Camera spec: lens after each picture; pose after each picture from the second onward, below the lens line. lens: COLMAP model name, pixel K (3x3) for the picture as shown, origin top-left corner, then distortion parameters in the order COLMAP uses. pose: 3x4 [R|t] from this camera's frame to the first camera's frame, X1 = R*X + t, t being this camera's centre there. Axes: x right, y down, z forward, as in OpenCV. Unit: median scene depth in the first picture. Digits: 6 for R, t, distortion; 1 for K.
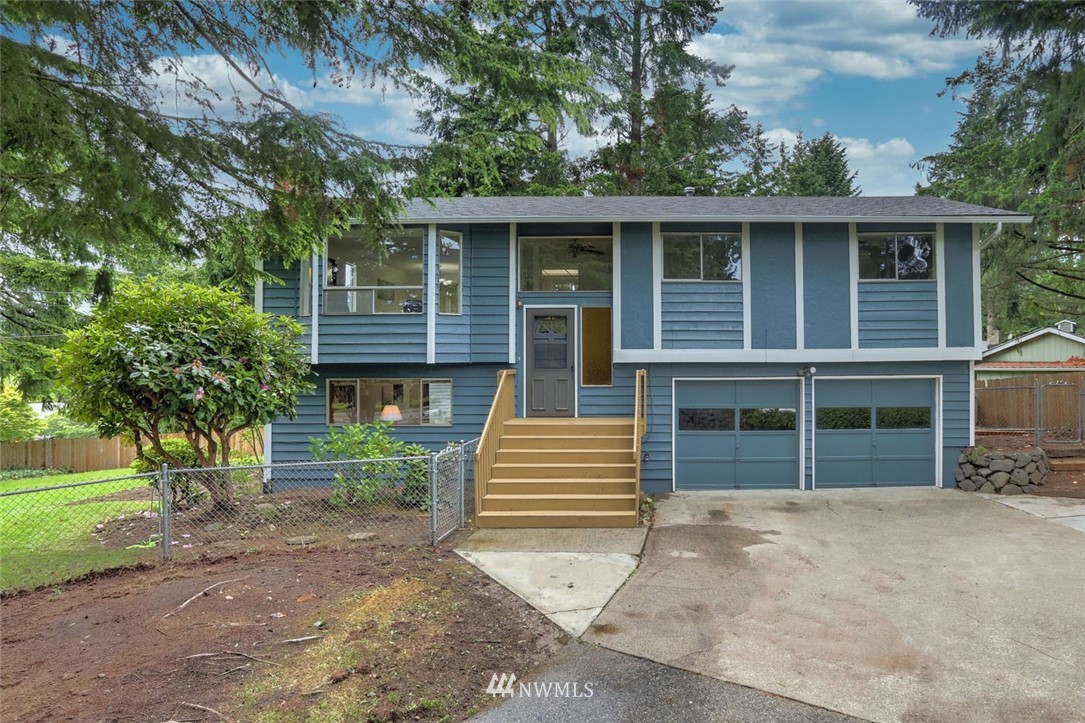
lens RADIAL K [[659.7, 0, 658.5], [0, 659.7, 368.1], [0, 0, 1]] dist [-0.037913, 0.002109]
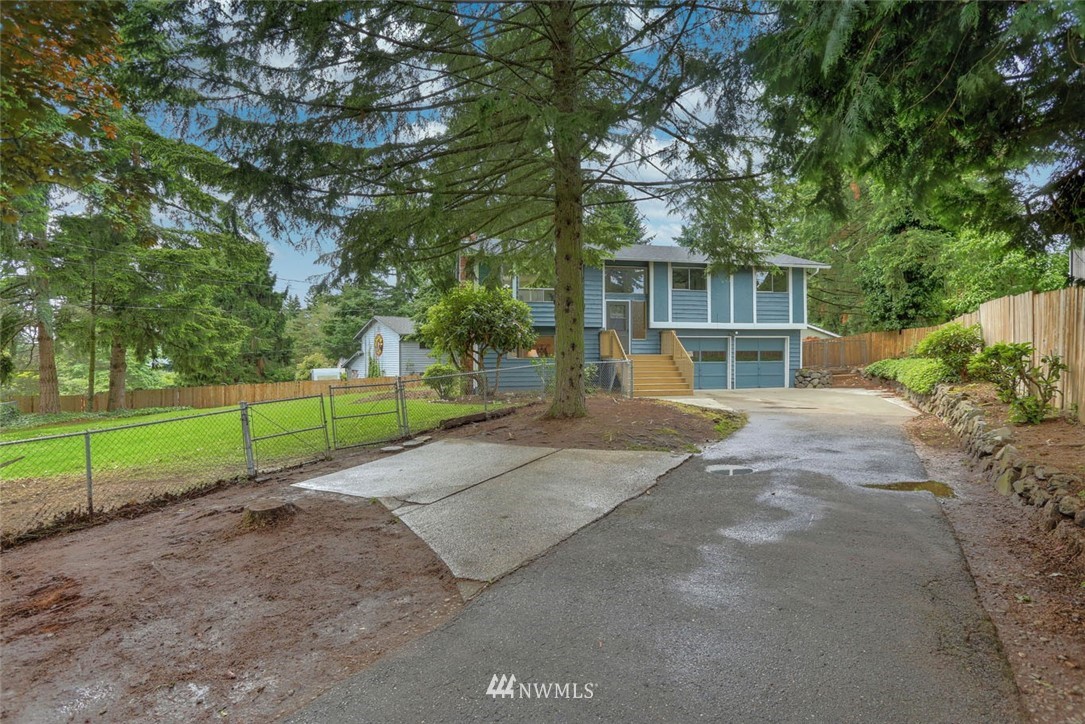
lens RADIAL K [[528.9, 0, 542.5], [0, 528.9, 362.0], [0, 0, 1]] dist [-0.057971, 0.023301]
pose [[0.984626, 0.001553, 0.174666, -0.699312], [-0.004133, 0.999888, 0.014410, 0.076957], [-0.174624, -0.014911, 0.984522, -0.592454]]
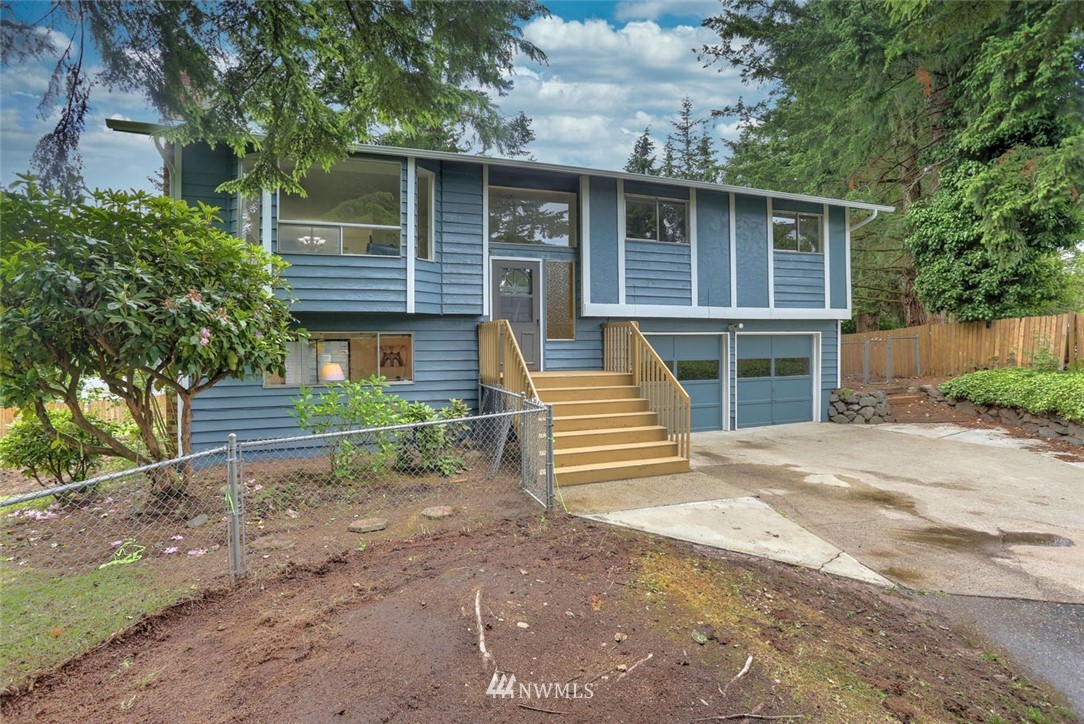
lens RADIAL K [[528.4, 0, 542.0], [0, 528.4, 362.0], [0, 0, 1]] dist [-0.057971, 0.023301]
pose [[0.941936, -0.014119, 0.335495, -0.403827], [0.005516, 0.999631, 0.026583, 0.040028], [-0.335746, -0.023189, 0.941667, 0.253507]]
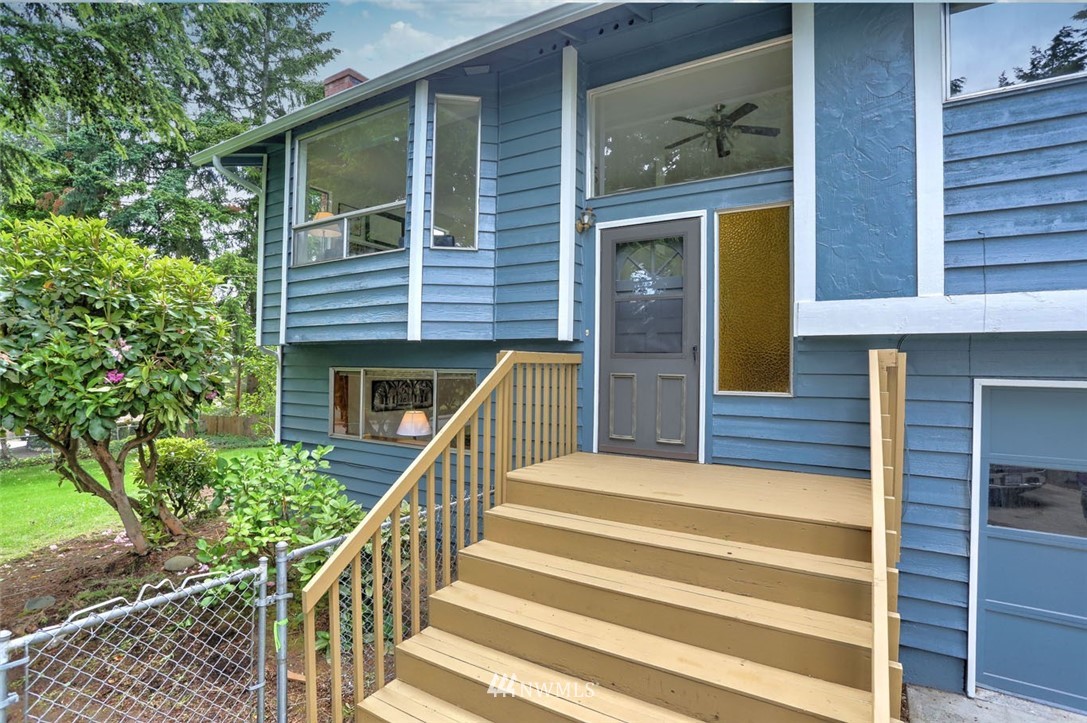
lens RADIAL K [[529.9, 0, 543.5], [0, 529.9, 361.5], [0, 0, 1]] dist [-0.057971, 0.023301]
pose [[0.860669, 0.008342, -0.509097, -0.038468], [-0.013631, 0.999885, -0.006660, 0.010530], [0.508983, 0.012672, 0.860683, 0.661235]]
